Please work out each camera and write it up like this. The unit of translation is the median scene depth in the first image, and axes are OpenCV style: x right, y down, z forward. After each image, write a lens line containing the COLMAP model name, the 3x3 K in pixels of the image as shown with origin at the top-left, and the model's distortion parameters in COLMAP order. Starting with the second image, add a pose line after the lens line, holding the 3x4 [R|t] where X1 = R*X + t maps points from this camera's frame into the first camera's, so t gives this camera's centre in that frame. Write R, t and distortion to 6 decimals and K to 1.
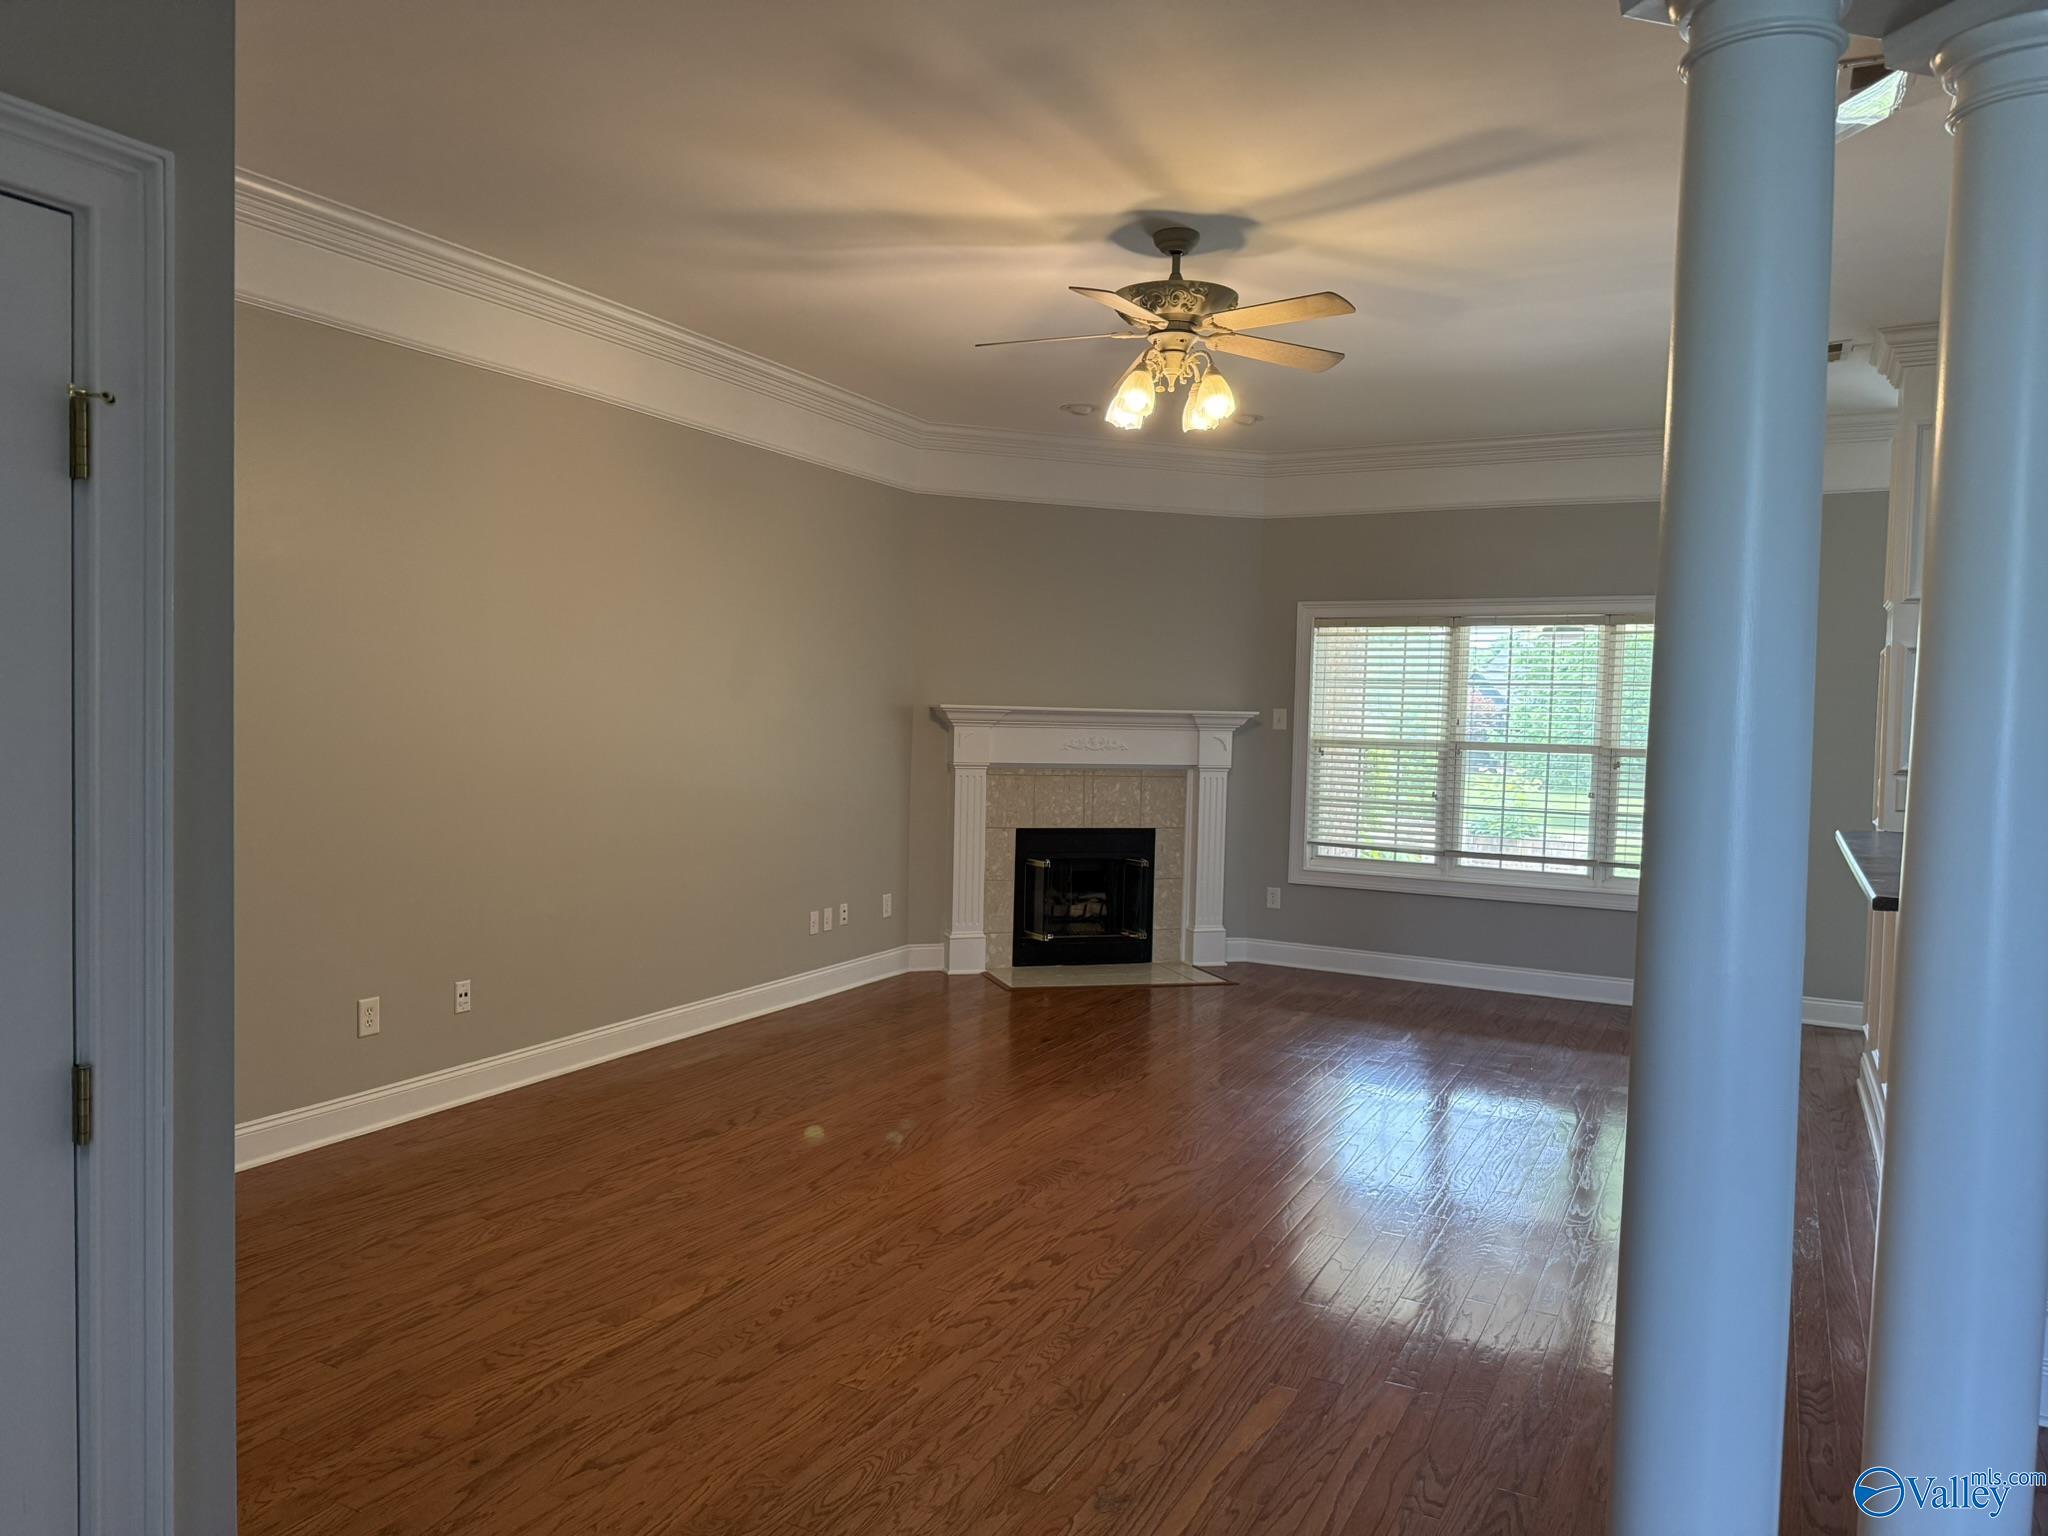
lens RADIAL K [[1451.0, 0, 1024.5], [0, 1451.0, 771.0], [0, 0, 1]] dist [-0.027014, -0.008802]
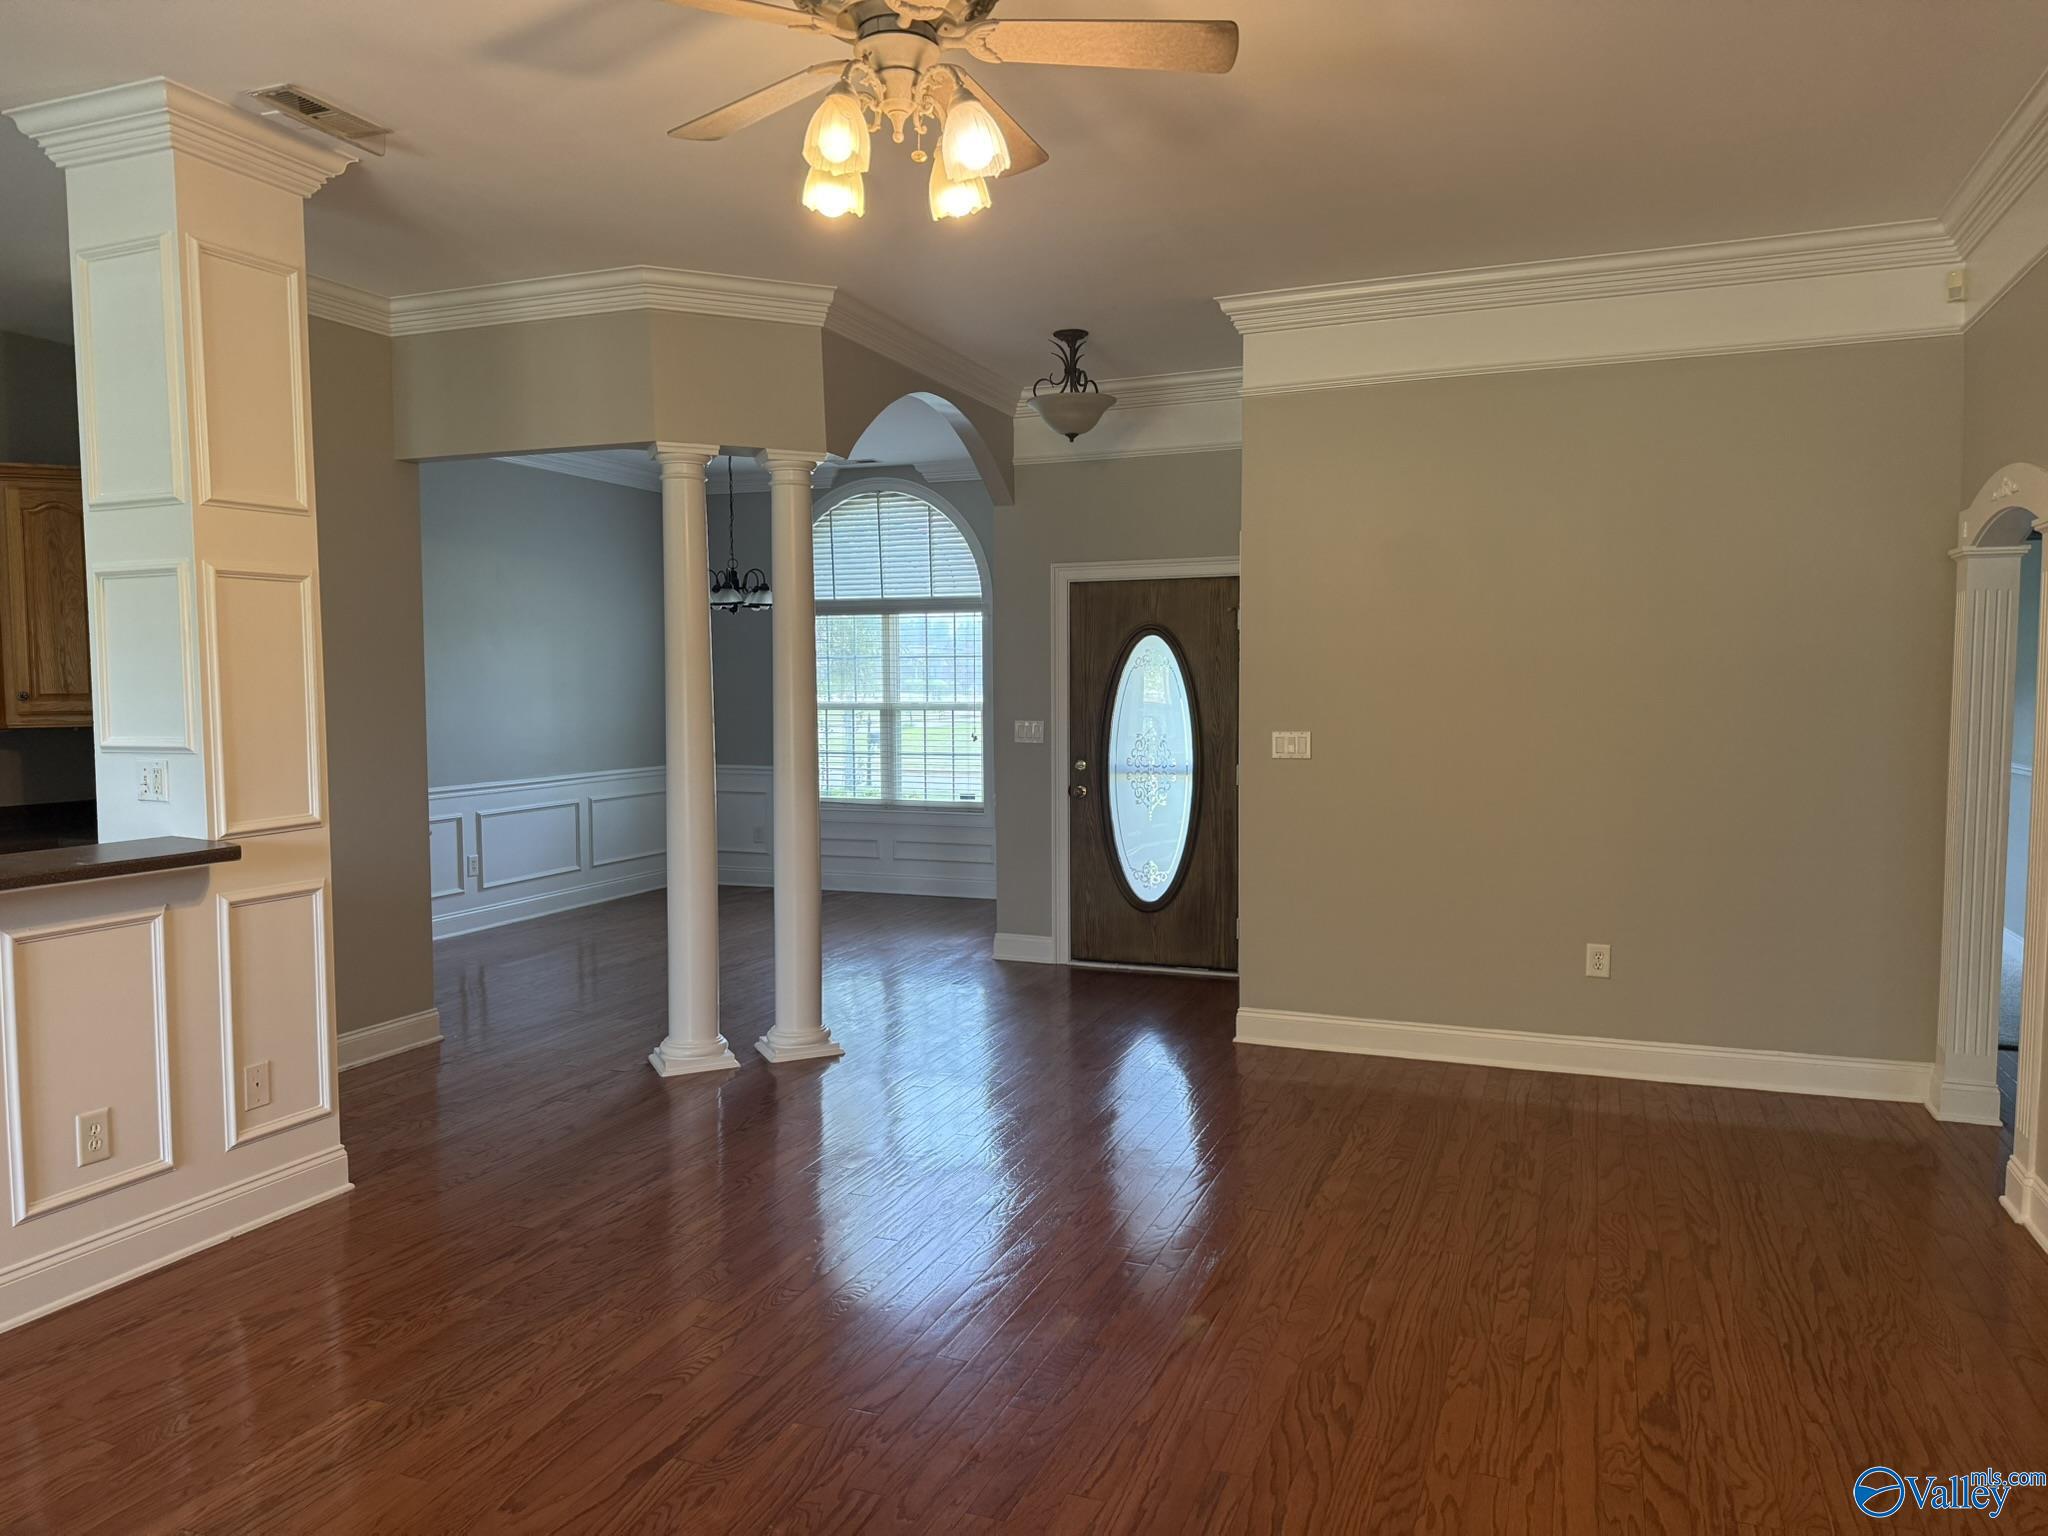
lens RADIAL K [[1451.0, 0, 1023.2], [0, 1451.0, 772.1], [0, 0, 1]] dist [-0.027014, -0.008802]
pose [[-0.995034, -0.009605, -0.099074, 0.120129], [-0.020081, 0.994239, 0.105290, -0.081180], [0.097492, 0.106756, -0.989494, 1.855225]]
